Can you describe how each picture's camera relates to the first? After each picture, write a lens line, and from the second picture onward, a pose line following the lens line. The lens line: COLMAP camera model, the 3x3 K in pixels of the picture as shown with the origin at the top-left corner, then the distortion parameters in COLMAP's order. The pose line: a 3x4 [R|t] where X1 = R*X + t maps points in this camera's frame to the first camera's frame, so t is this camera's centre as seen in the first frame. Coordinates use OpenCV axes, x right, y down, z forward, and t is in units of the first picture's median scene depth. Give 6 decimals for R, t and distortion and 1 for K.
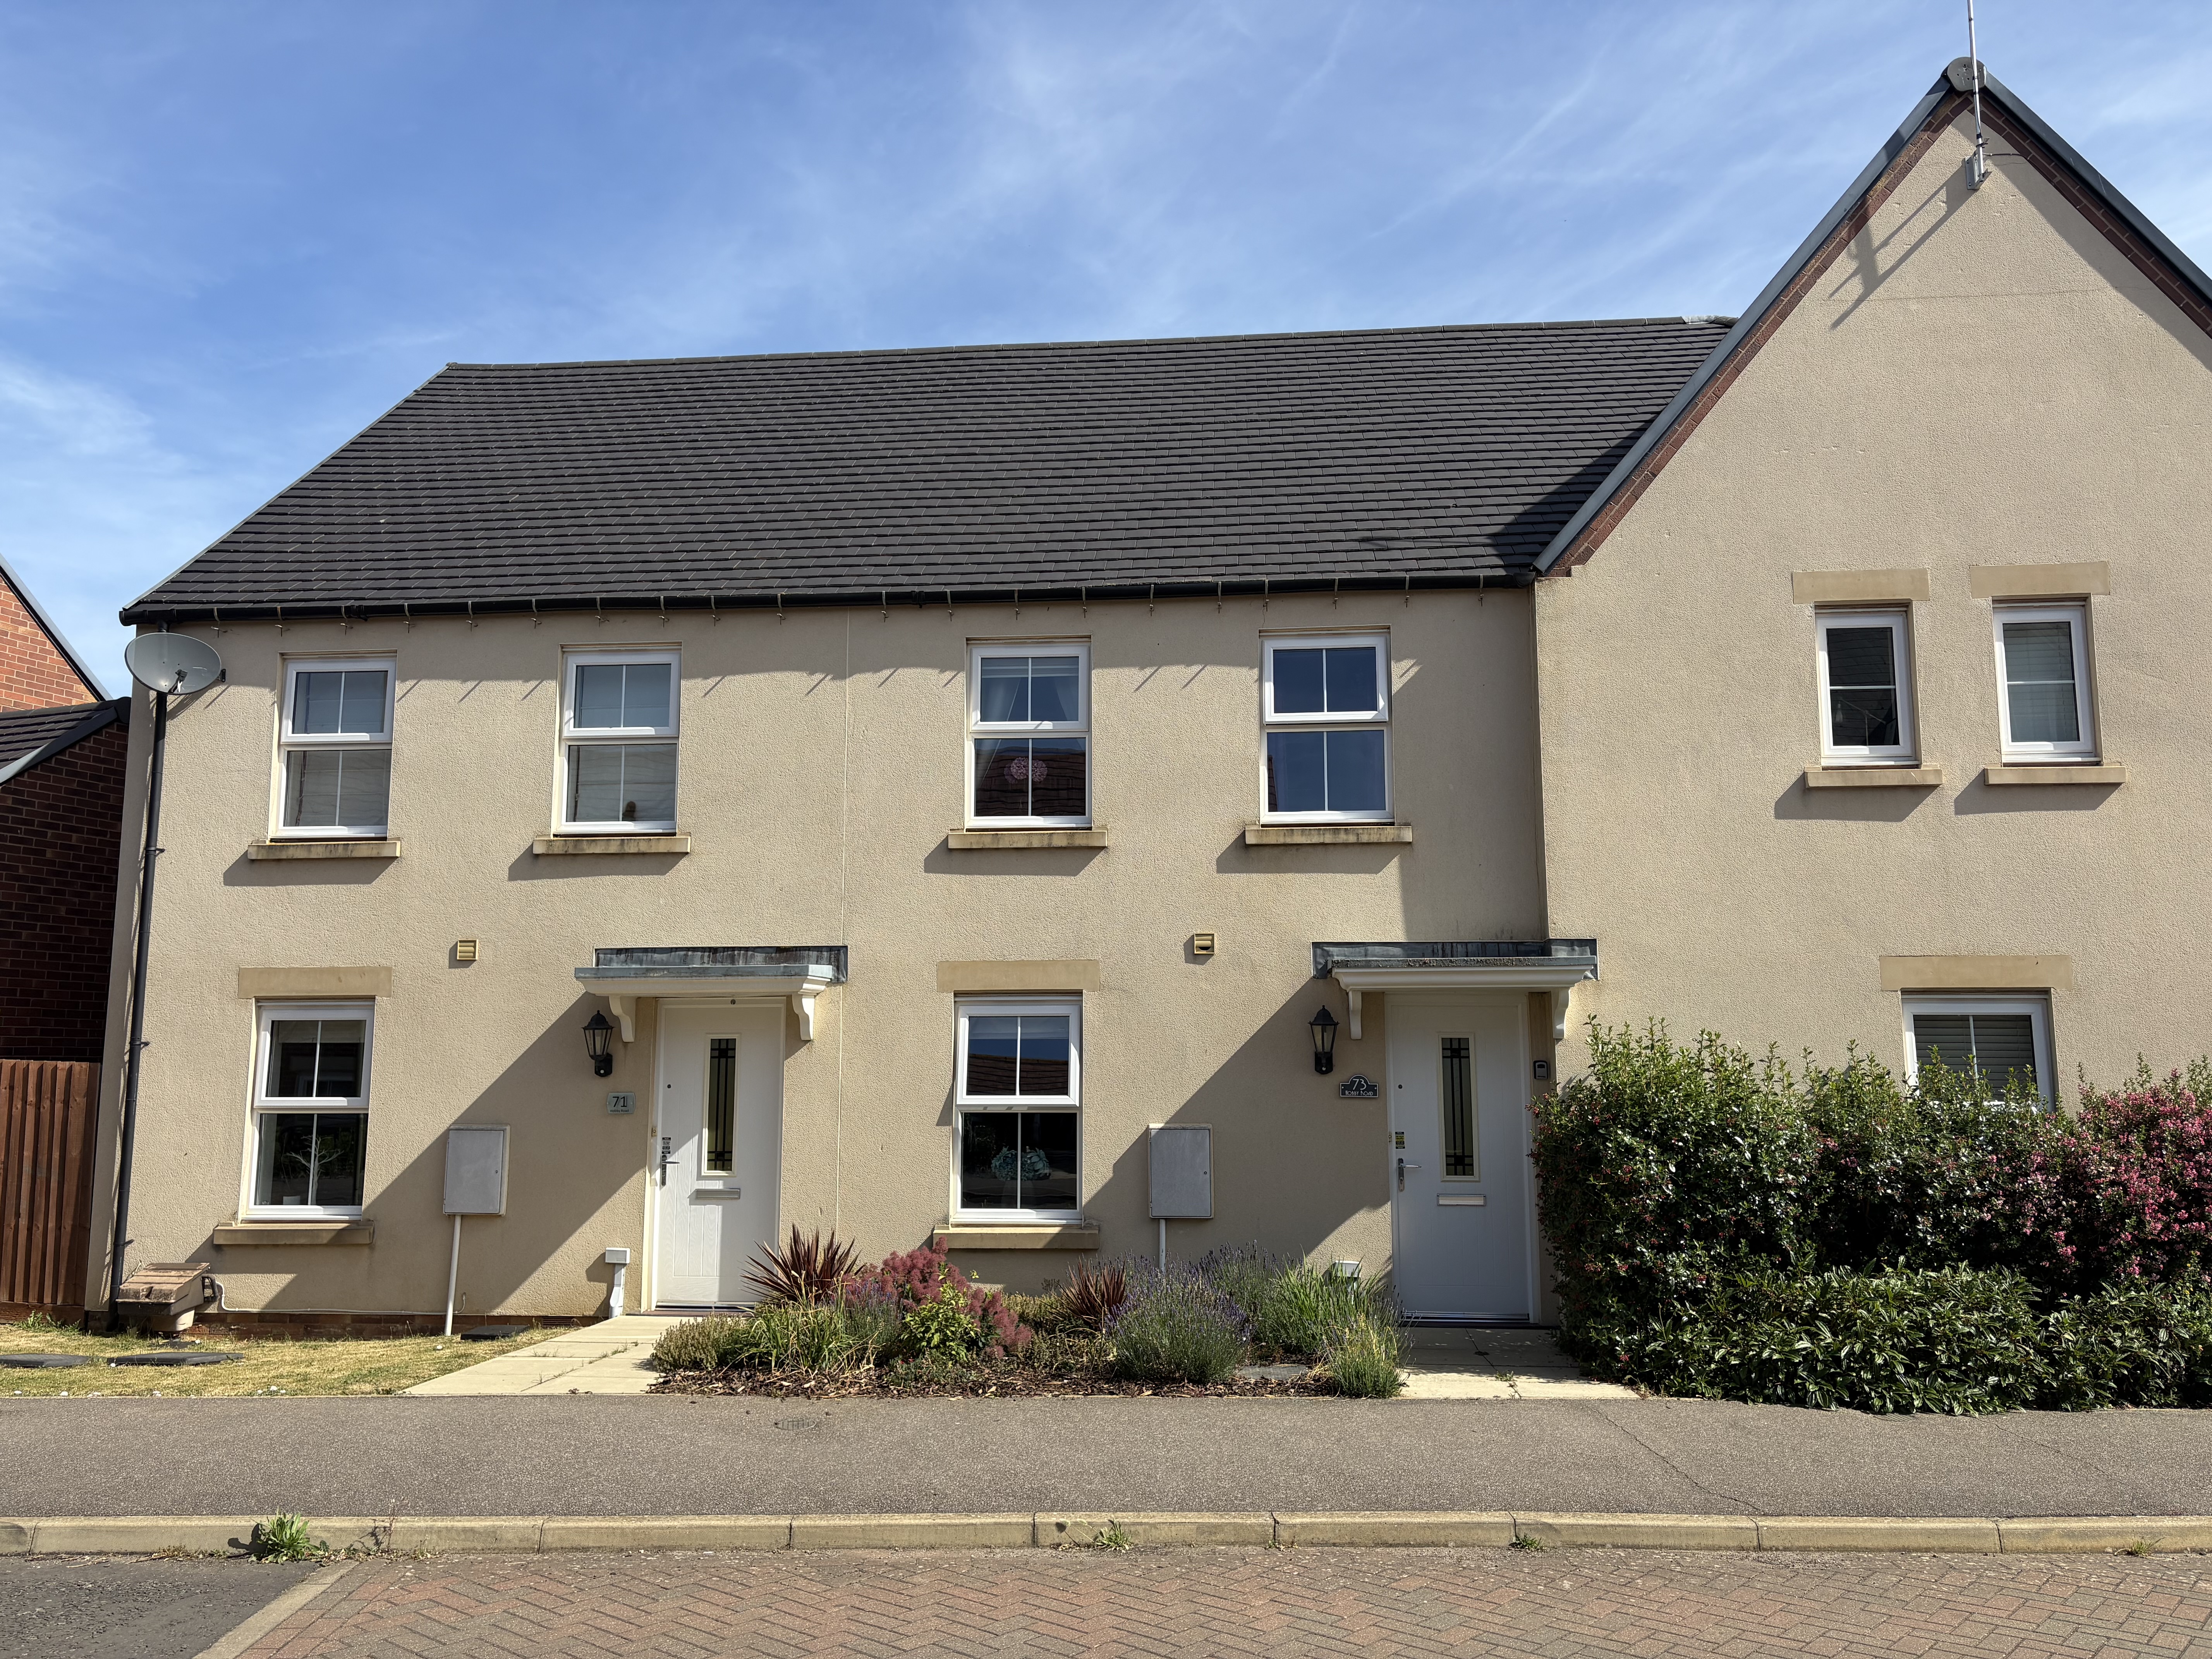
lens RADIAL K [[1690.2, 0, 1106.0], [0, 1690.2, 829.5], [0, 0, 1]] dist [0.067104, -0.097834]
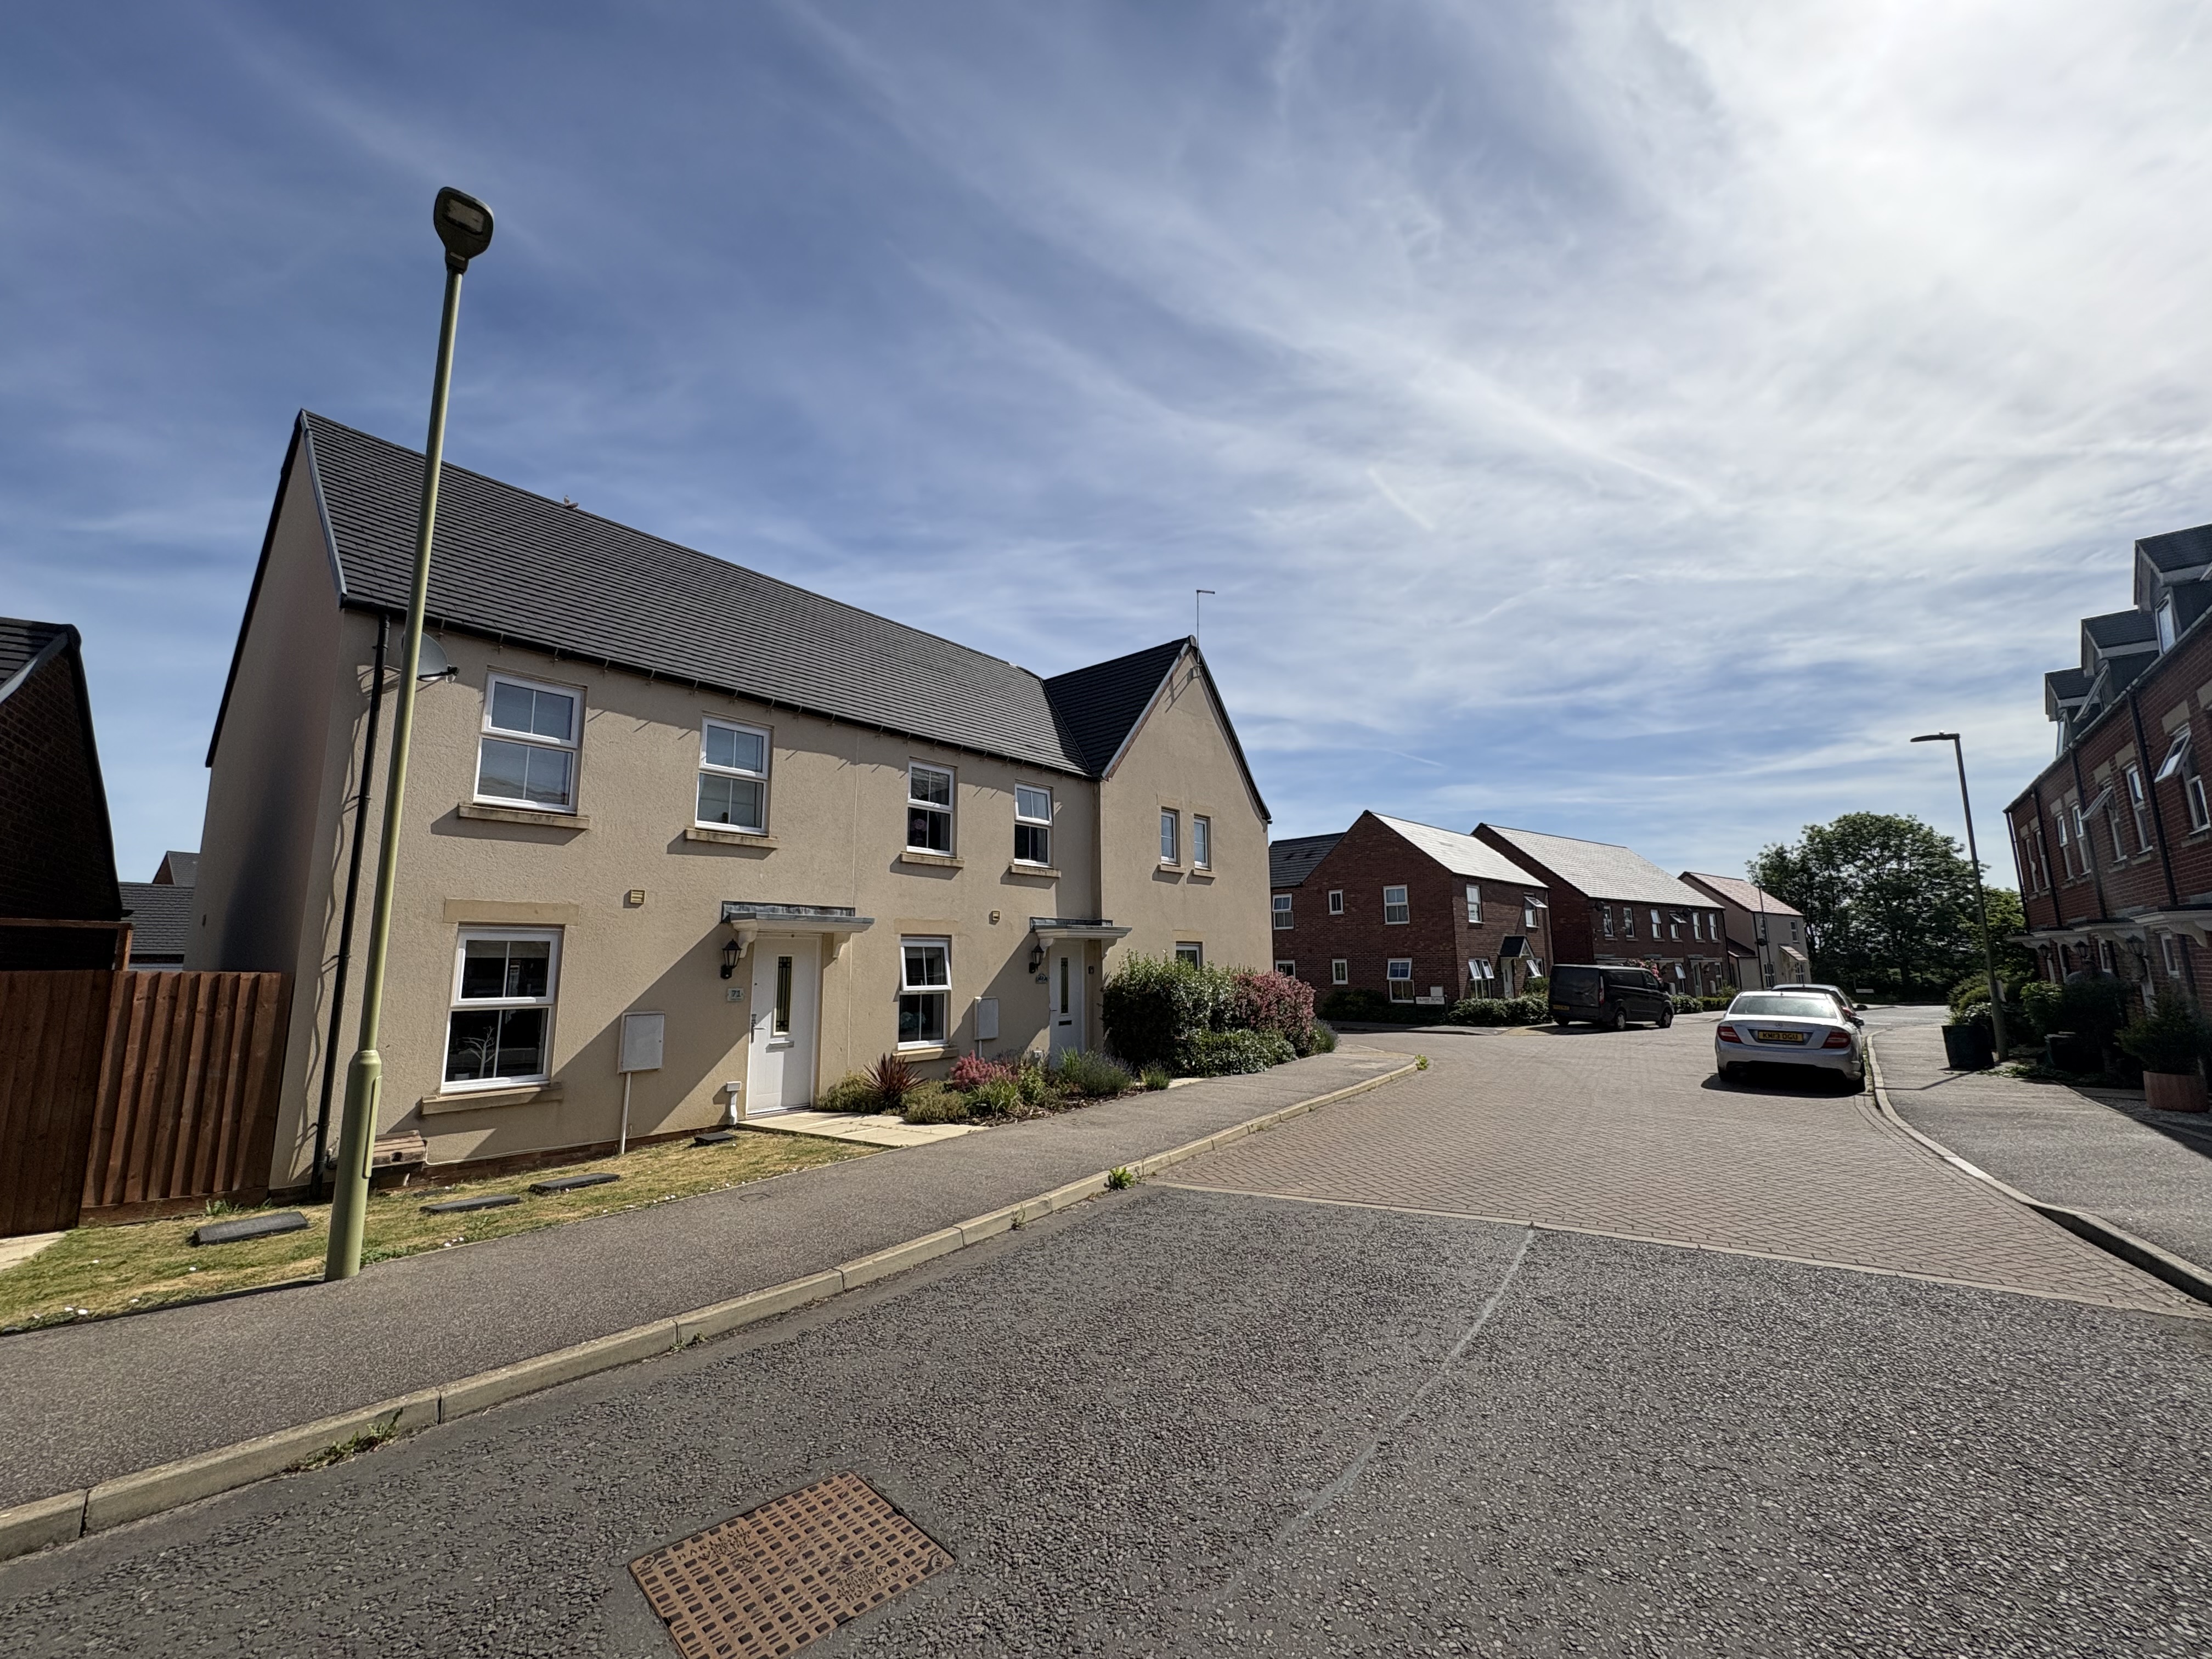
lens RADIAL K [[885.8, 0, 1106.0], [0, 885.8, 829.5], [0, 0, 1]] dist [-0.000122, -0.000577]
pose [[0.562256, 0.124207, 0.817582, -0.807349], [-0.093425, 0.991867, -0.086436, 0.041437], [-0.821669, -0.027783, 0.569287, 0.213017]]
